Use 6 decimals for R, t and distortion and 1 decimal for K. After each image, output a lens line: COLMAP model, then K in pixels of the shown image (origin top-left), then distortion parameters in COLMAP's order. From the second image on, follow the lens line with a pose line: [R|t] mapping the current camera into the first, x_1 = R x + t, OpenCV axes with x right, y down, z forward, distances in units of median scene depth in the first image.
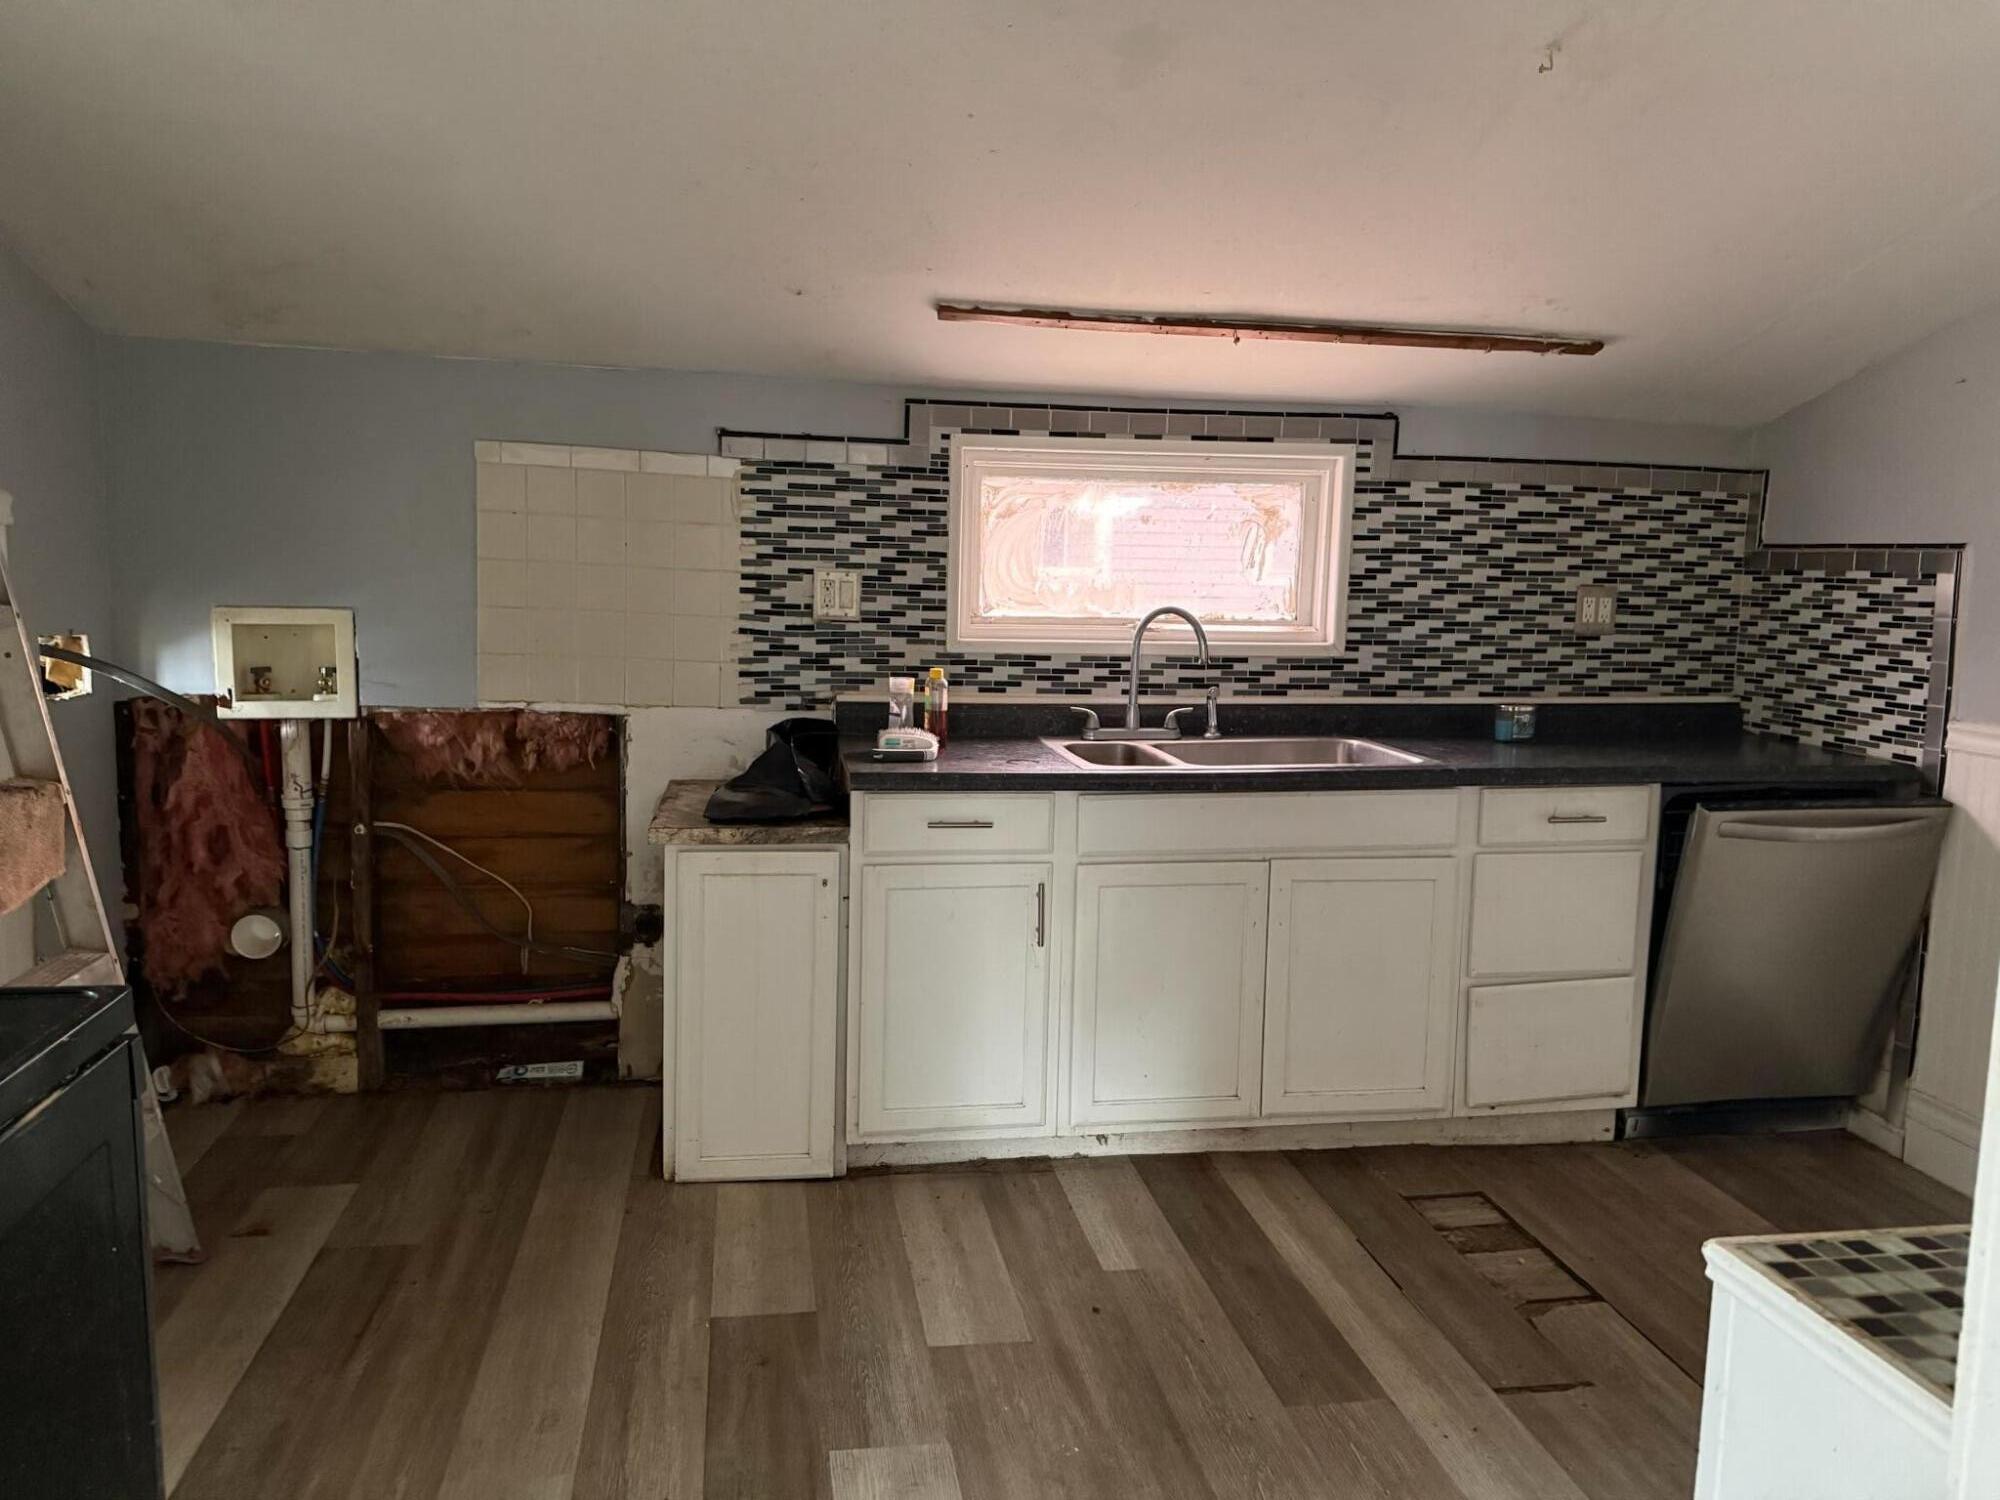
lens RADIAL K [[1431.3, 0, 995.0], [0, 1431.3, 750.4], [0, 0, 1]] dist [0.082216, -0.115095]
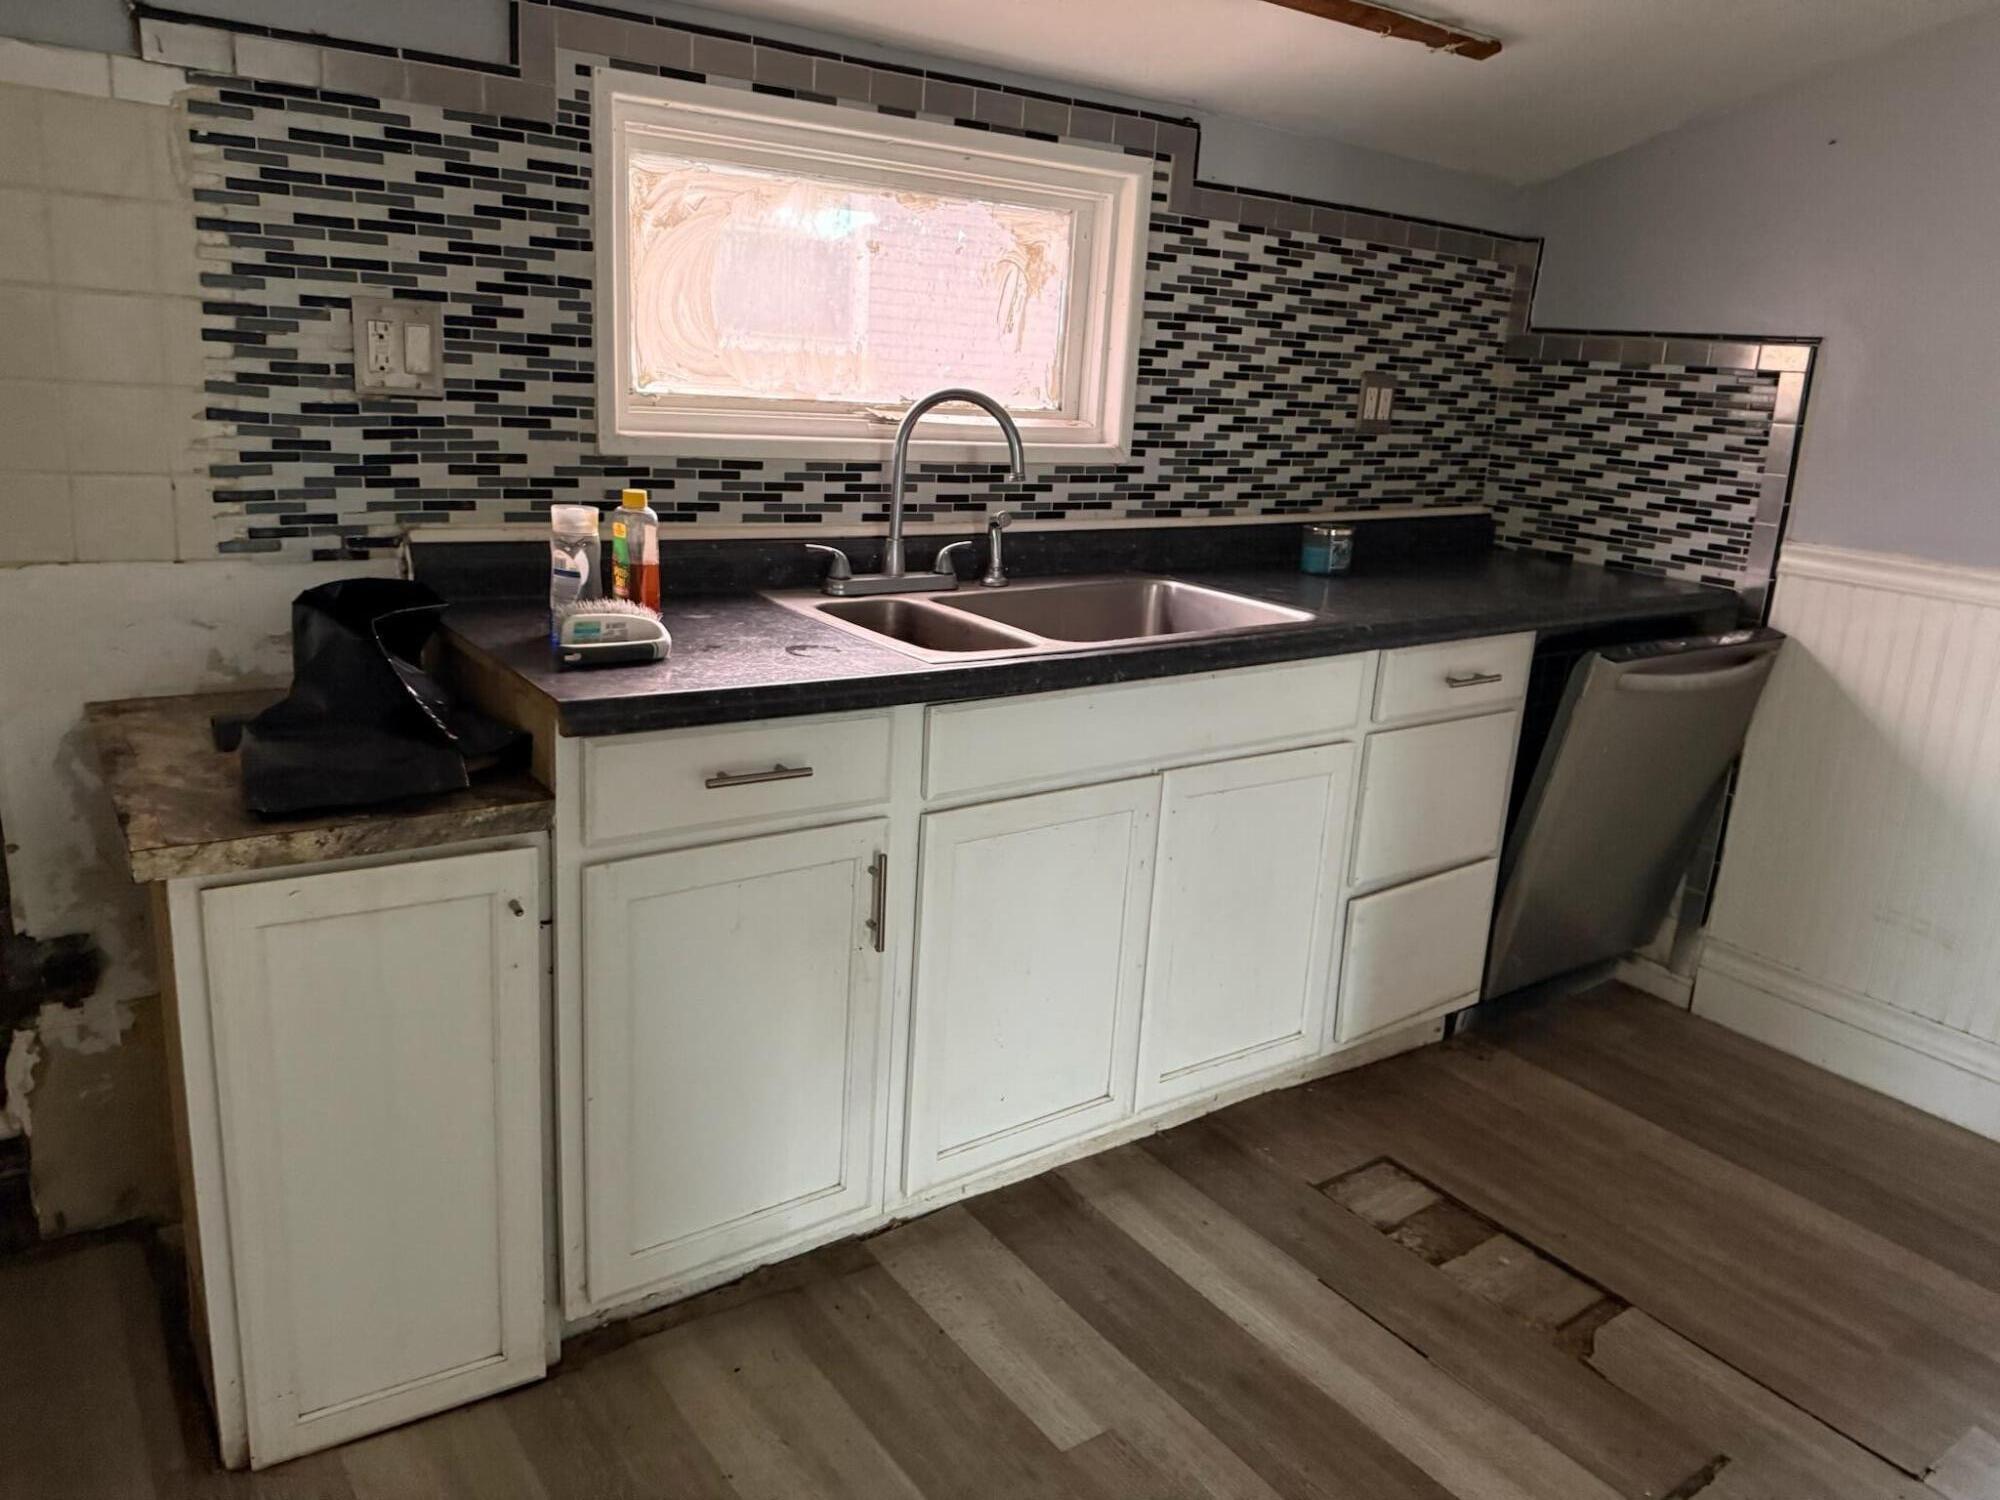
lens RADIAL K [[1431.3, 0, 1035.8], [0, 1431.3, 755.8], [0, 0, 1]] dist [0.082216, -0.115095]
pose [[0.893344, -0.088142, 0.440644, -0.150763], [0.015572, 0.986058, 0.165671, -0.042601], [-0.449104, -0.141140, 0.882262, 0.372145]]
